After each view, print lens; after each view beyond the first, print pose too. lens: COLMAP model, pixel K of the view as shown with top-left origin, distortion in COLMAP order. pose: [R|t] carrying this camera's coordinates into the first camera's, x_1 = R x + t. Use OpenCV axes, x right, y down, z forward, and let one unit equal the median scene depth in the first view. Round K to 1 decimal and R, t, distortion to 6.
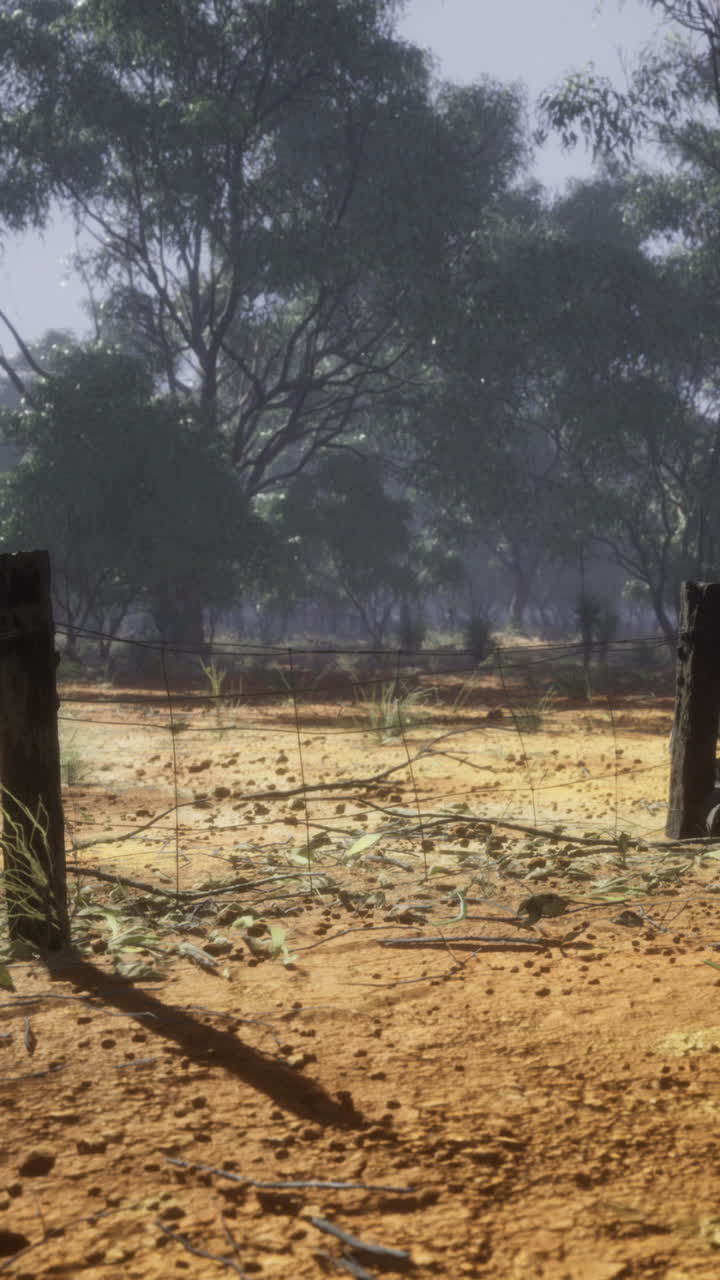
lens RADIAL K [[2699.8, 0, 360.0], [0, 2699.8, 640.0], [0, 0, 1]] dist [0.020370, 0.036755]
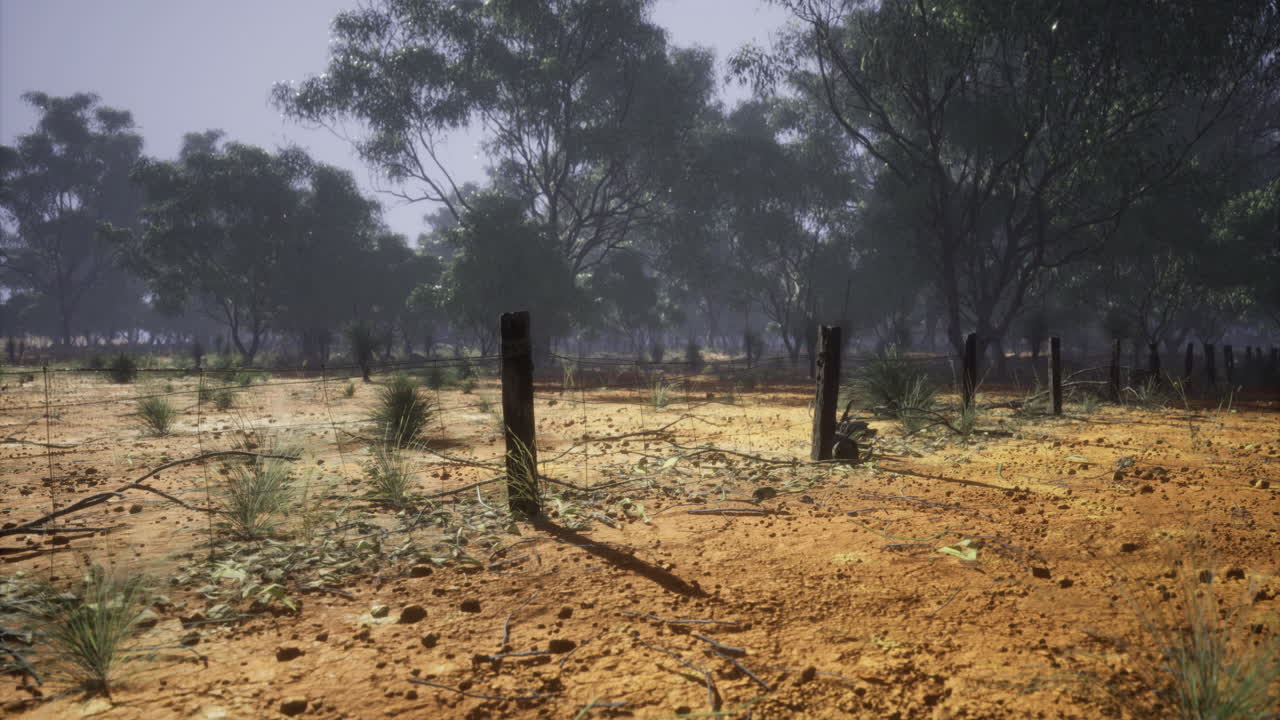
lens RADIAL K [[2699.8, 0, 640.0], [0, 2699.8, 360.0], [0, 0, 1]] dist [0.020370, 0.036755]
pose [[0.977281, 0.001676, 0.211943, -0.413505], [-0.004292, 0.999920, 0.011885, -0.019750], [-0.211906, -0.012525, 0.977210, -0.845753]]
